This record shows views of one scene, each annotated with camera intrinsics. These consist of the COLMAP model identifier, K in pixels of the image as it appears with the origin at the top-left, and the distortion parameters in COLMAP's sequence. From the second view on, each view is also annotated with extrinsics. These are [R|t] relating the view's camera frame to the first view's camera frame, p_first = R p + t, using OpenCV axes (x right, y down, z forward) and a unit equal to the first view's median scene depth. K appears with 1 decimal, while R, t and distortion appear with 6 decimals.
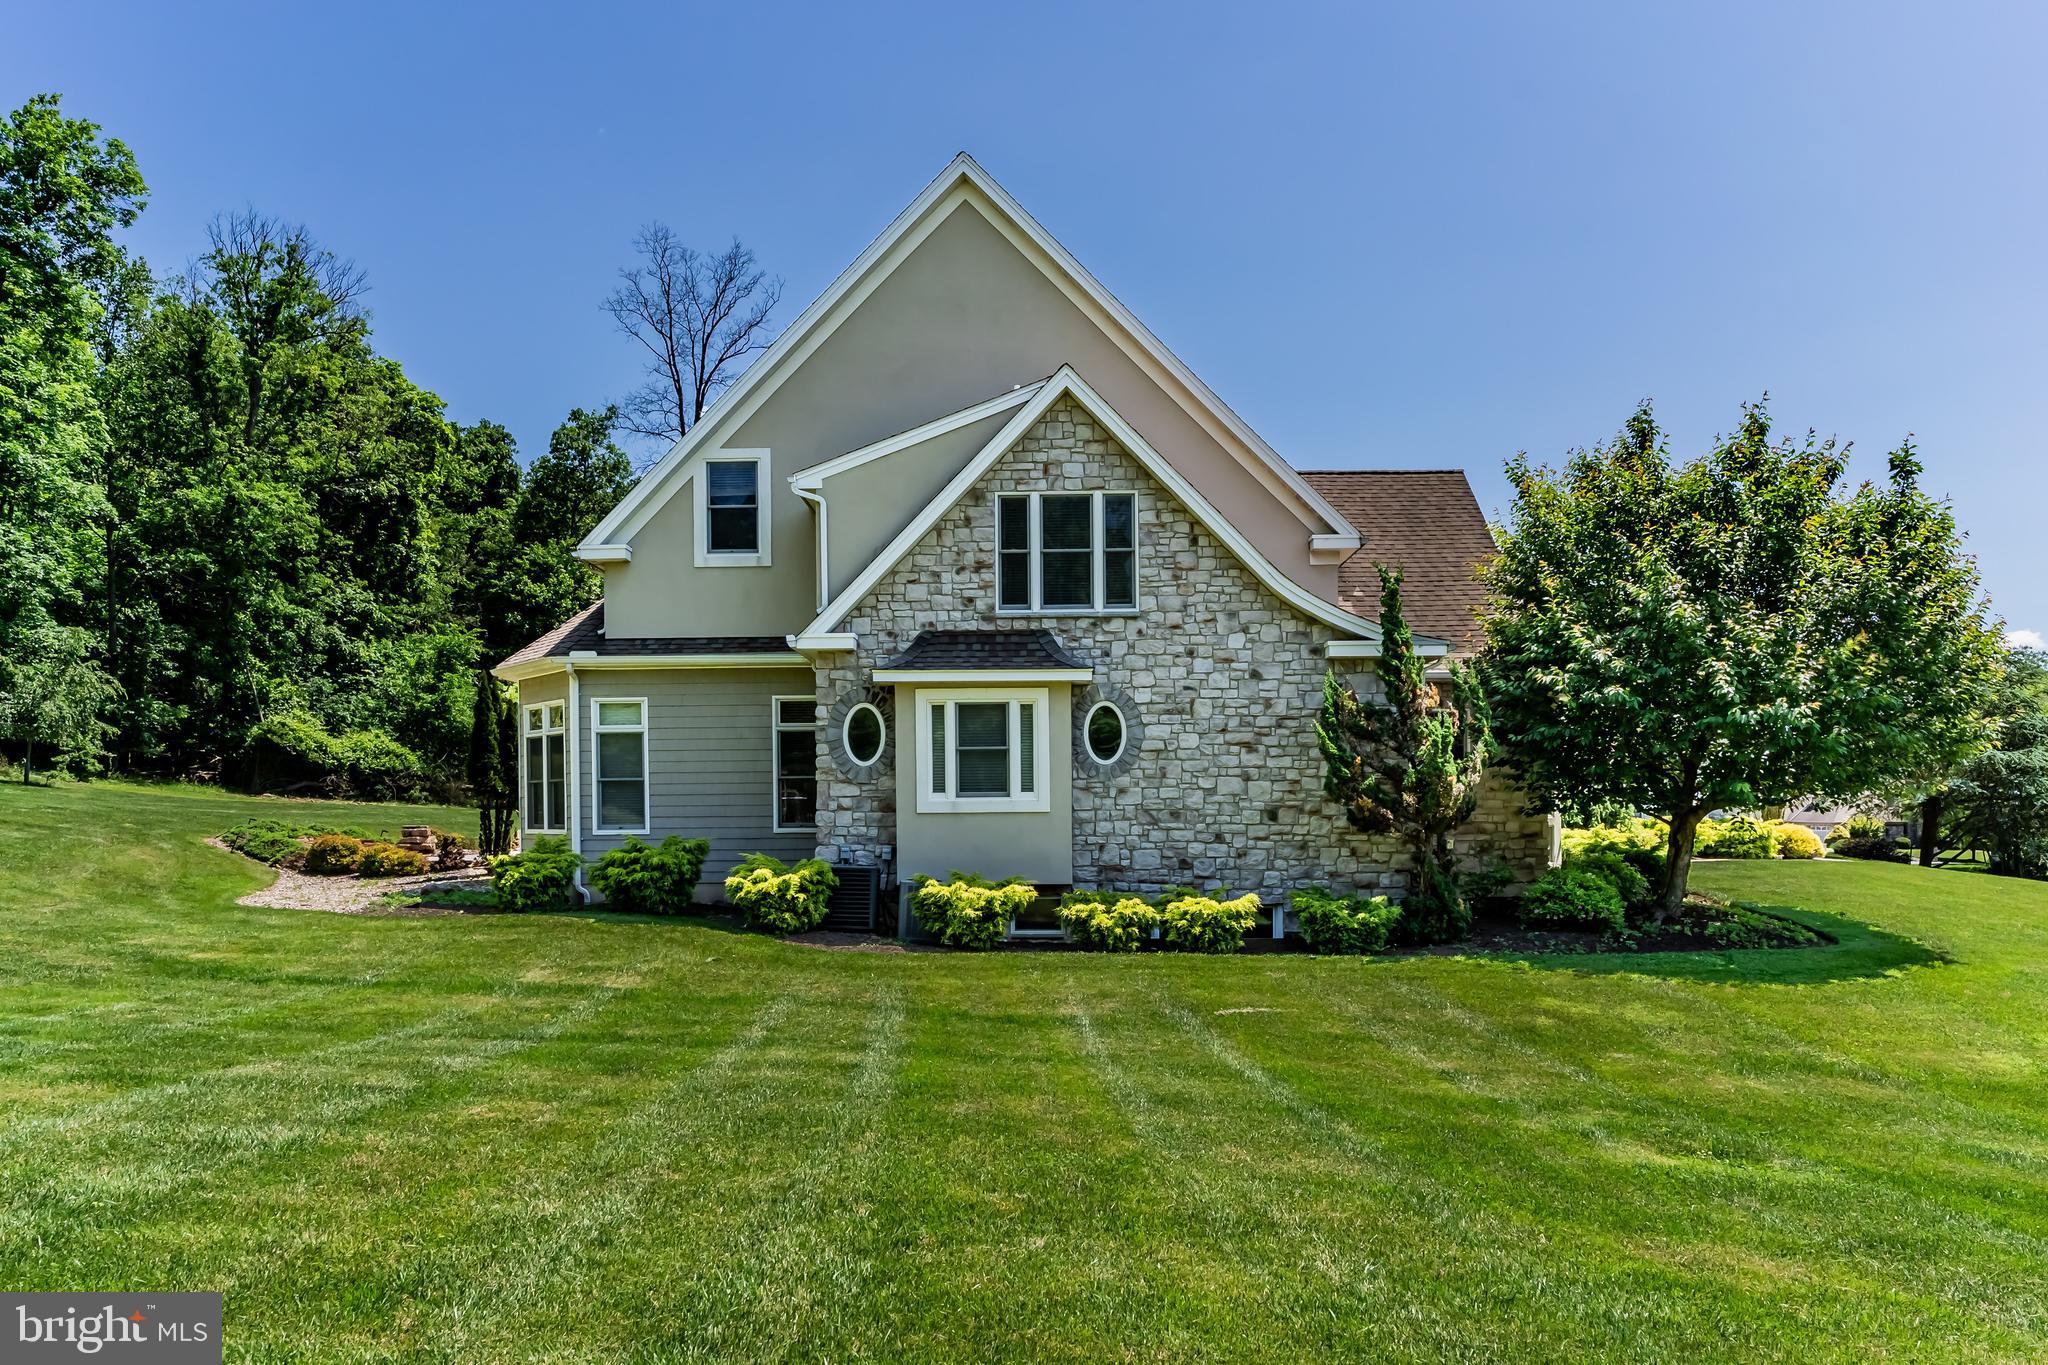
lens RADIAL K [[1347.9, 0, 1024.0], [0, 1347.9, 816.7], [0, 0, 1]] dist [0.007627, 0.001334]
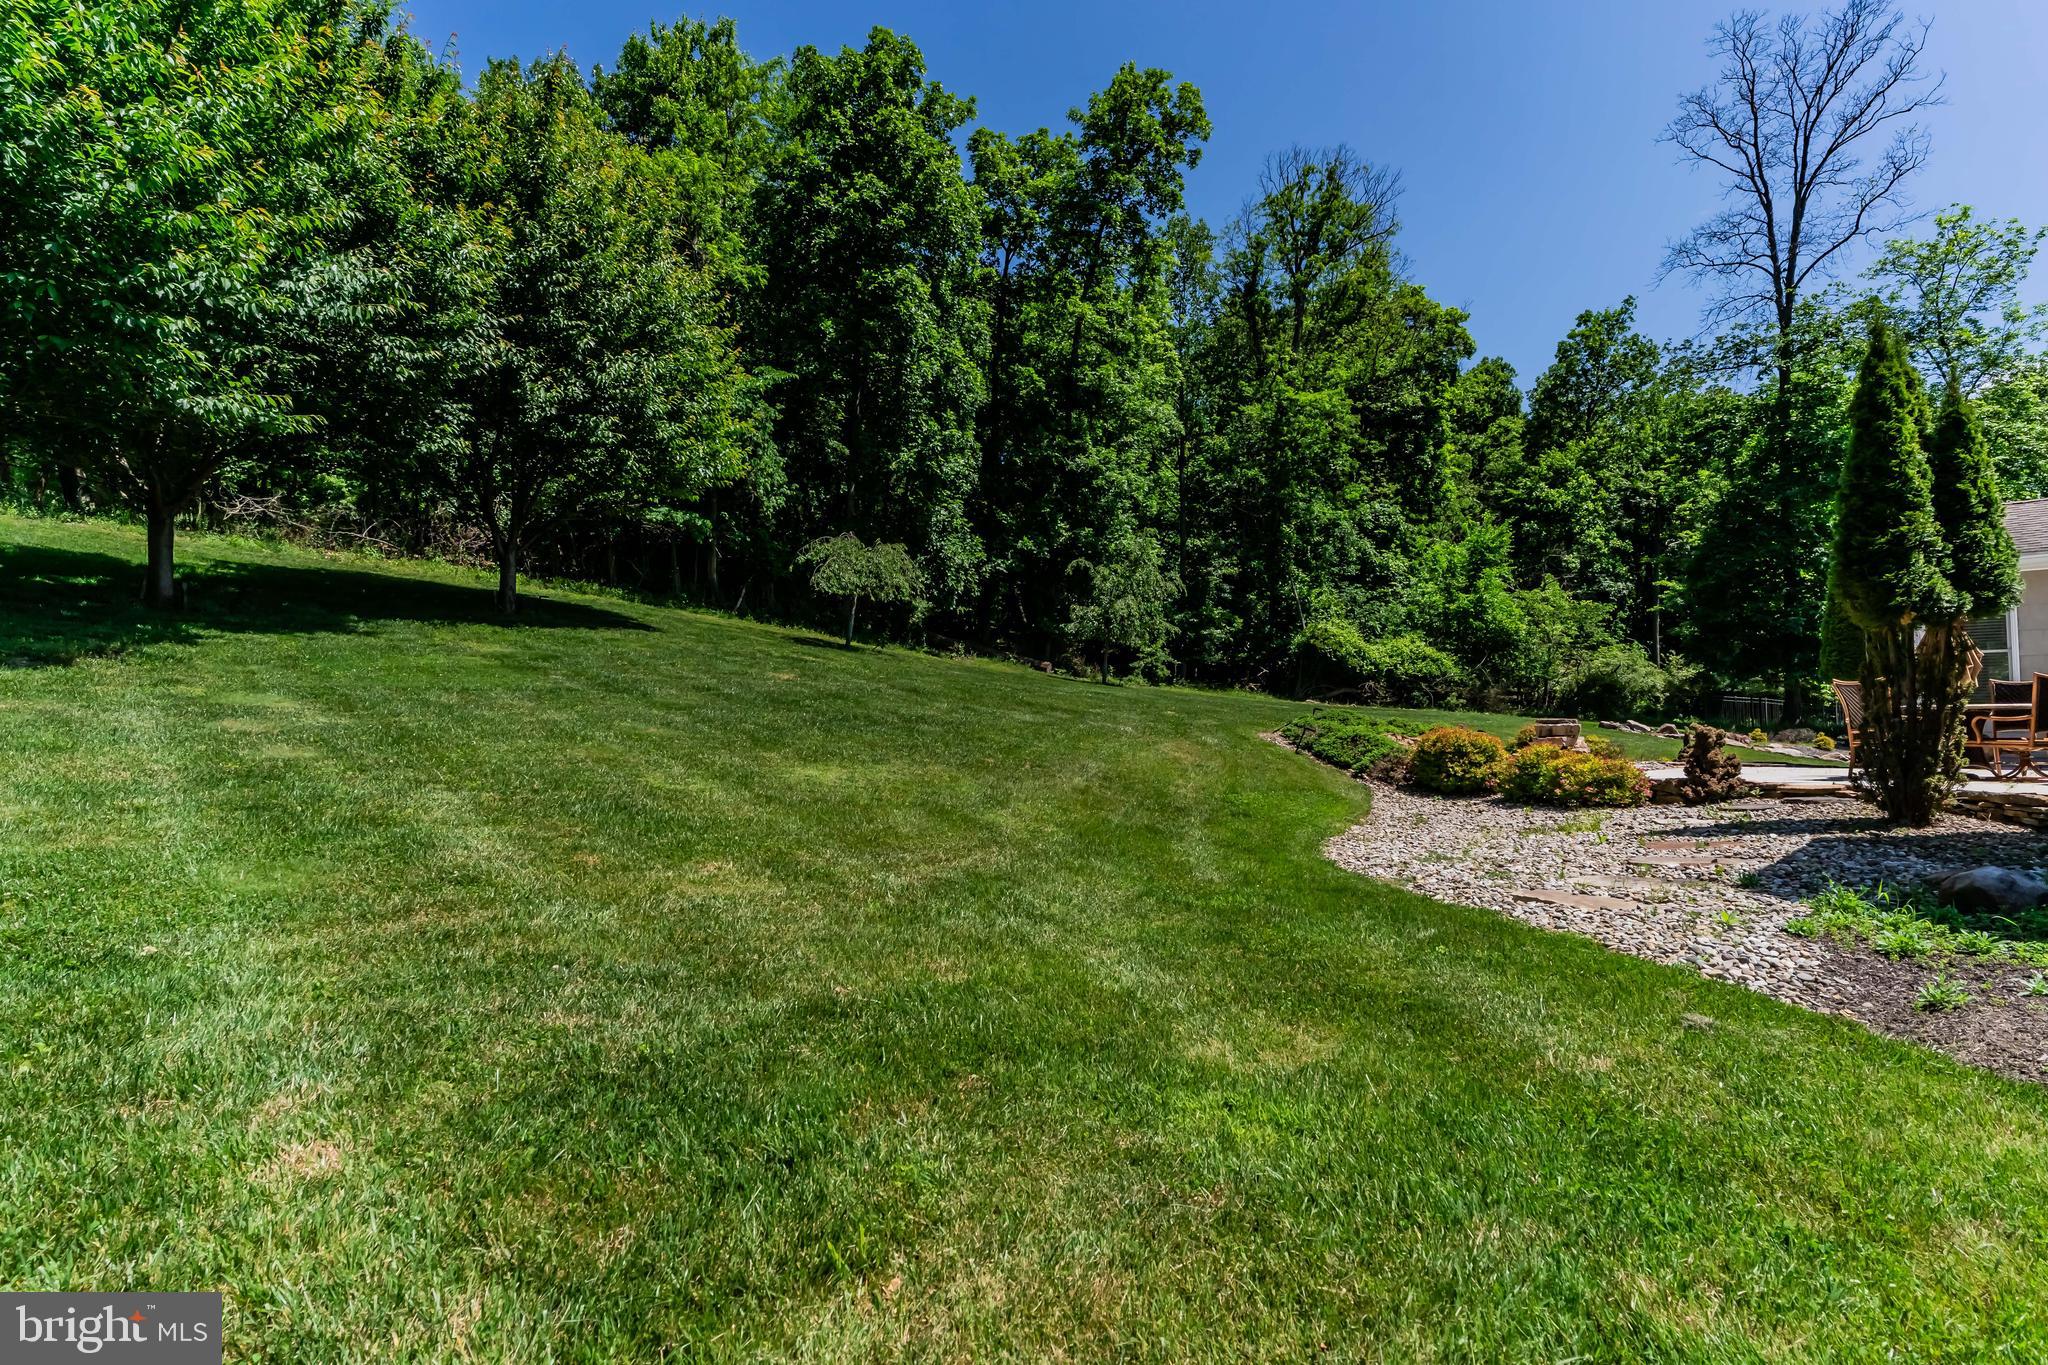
lens RADIAL K [[1056.2, 0, 1013.6], [0, 1056.2, 688.2], [0, 0, 1]] dist [0.001031, 0.000361]
pose [[0.720676, -0.020063, -0.692981, -0.169487], [-0.013101, 0.999008, -0.042549, 0.009559], [0.693148, 0.039743, 0.719699, 0.275031]]
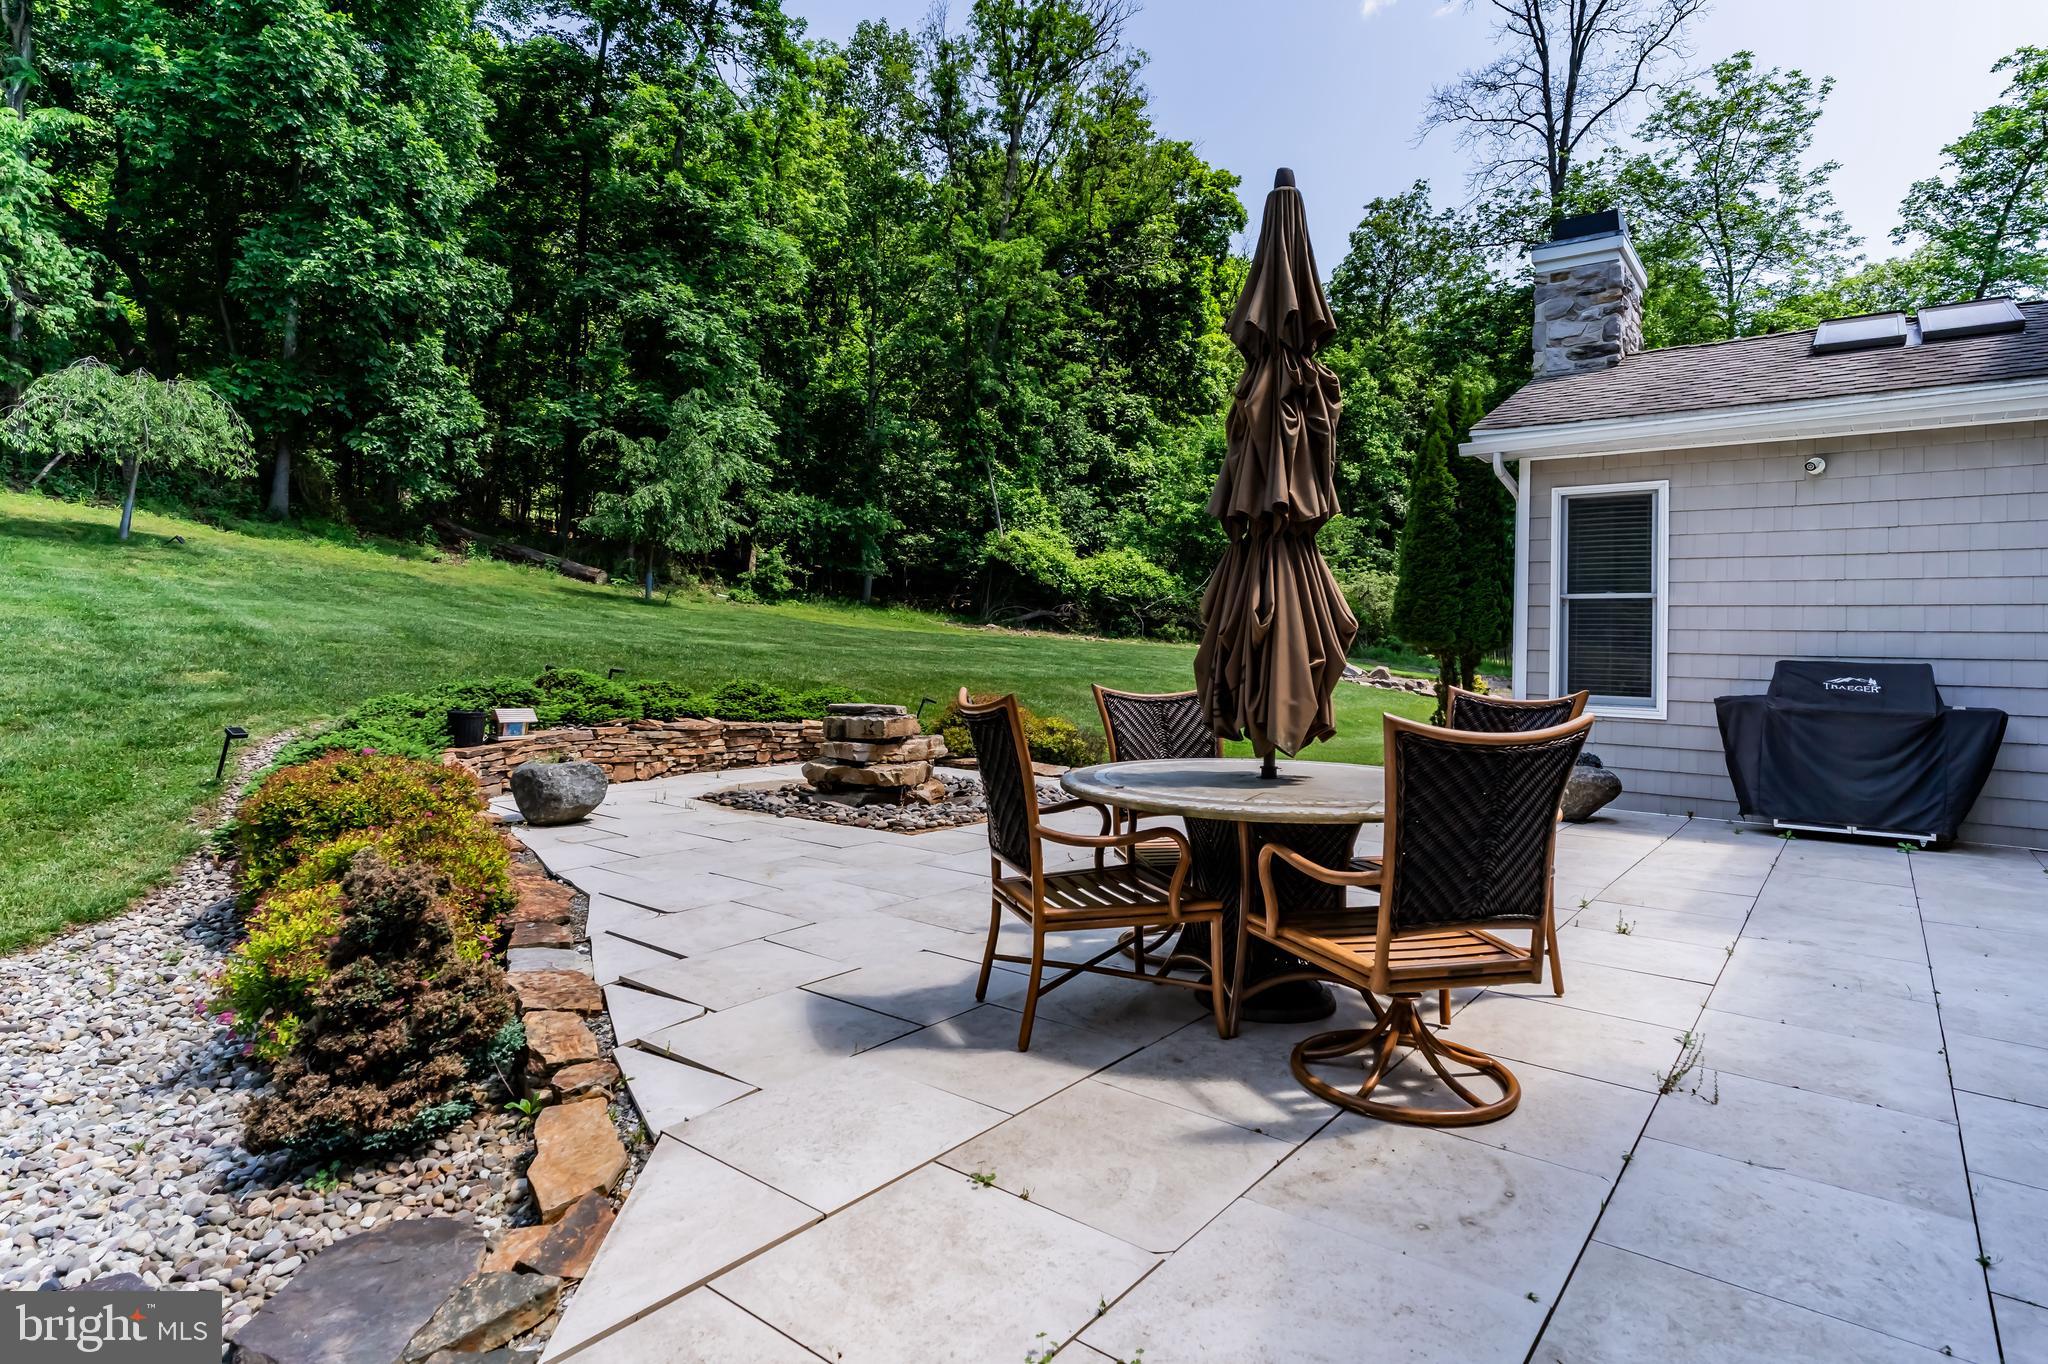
lens RADIAL K [[1078.0, 0, 1003.1], [0, 1078.0, 625.4], [0, 0, 1]] dist [-0.002296, 0.000245]
pose [[0.790624, 0.015555, -0.612104, -0.152538], [-0.034045, 0.999248, -0.018581, -0.004270], [0.611354, 0.035529, 0.790559, 0.467287]]
